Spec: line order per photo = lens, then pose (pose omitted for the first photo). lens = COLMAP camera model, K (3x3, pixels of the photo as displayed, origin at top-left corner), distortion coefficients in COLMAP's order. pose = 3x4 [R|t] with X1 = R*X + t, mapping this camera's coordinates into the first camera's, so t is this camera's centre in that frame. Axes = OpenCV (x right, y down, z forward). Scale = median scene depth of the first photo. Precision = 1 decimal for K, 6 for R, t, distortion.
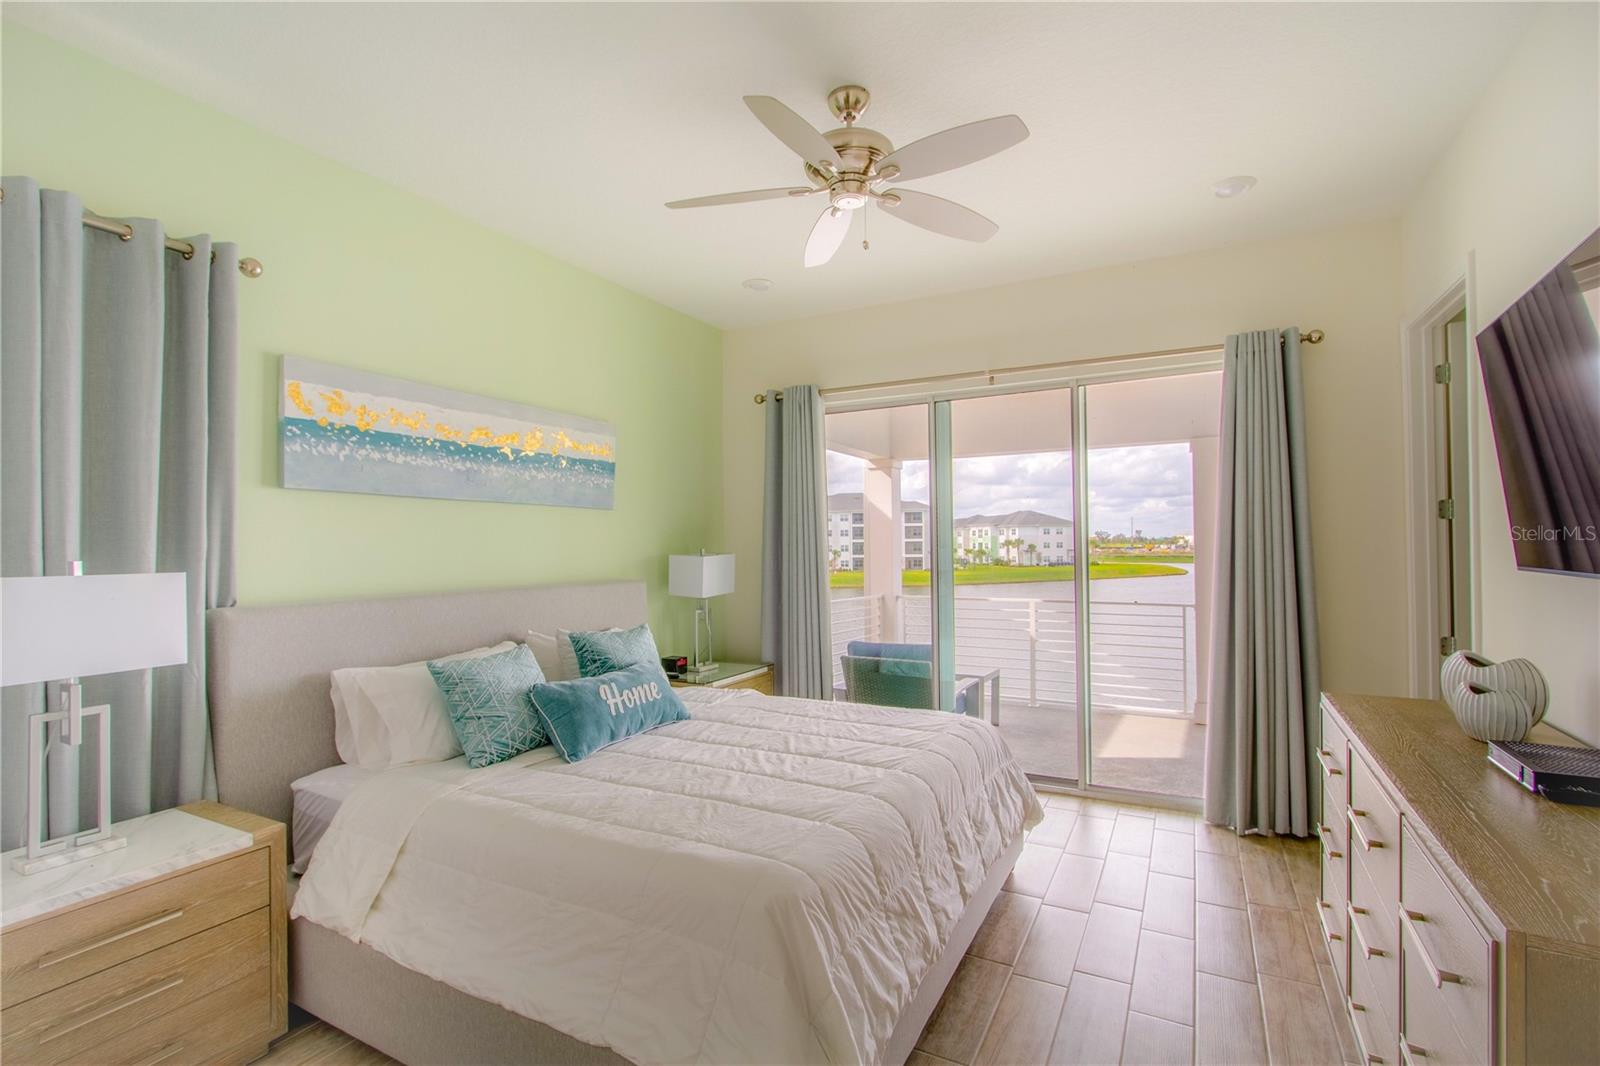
lens RADIAL K [[738.2, 0, 788.2], [0, 738.2, 540.0], [0, 0, 1]] dist [-0.012920, 0.016029]
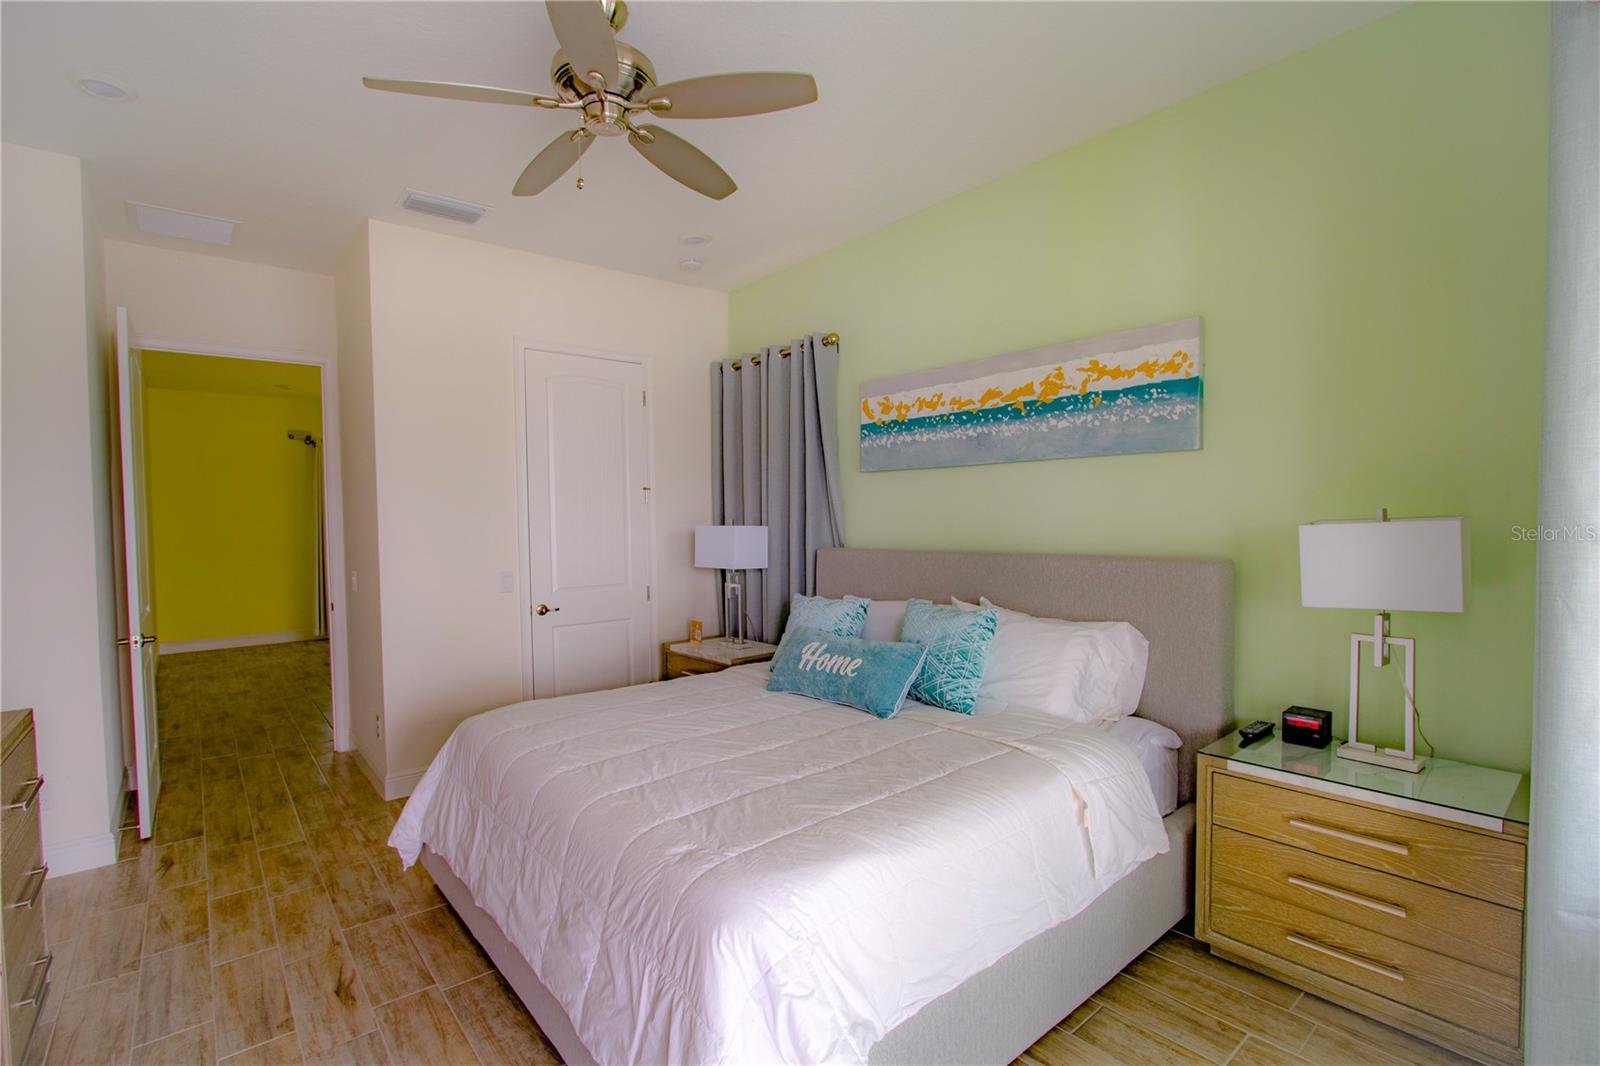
lens RADIAL K [[738.2, 0, 788.2], [0, 738.2, 540.0], [0, 0, 1]] dist [-0.012920, 0.016029]
pose [[-0.355902, 0.047137, -0.933334, 0.646945], [0.028414, 0.998811, 0.039609, 0.003569], [0.934091, -0.012423, -0.356819, 1.144874]]
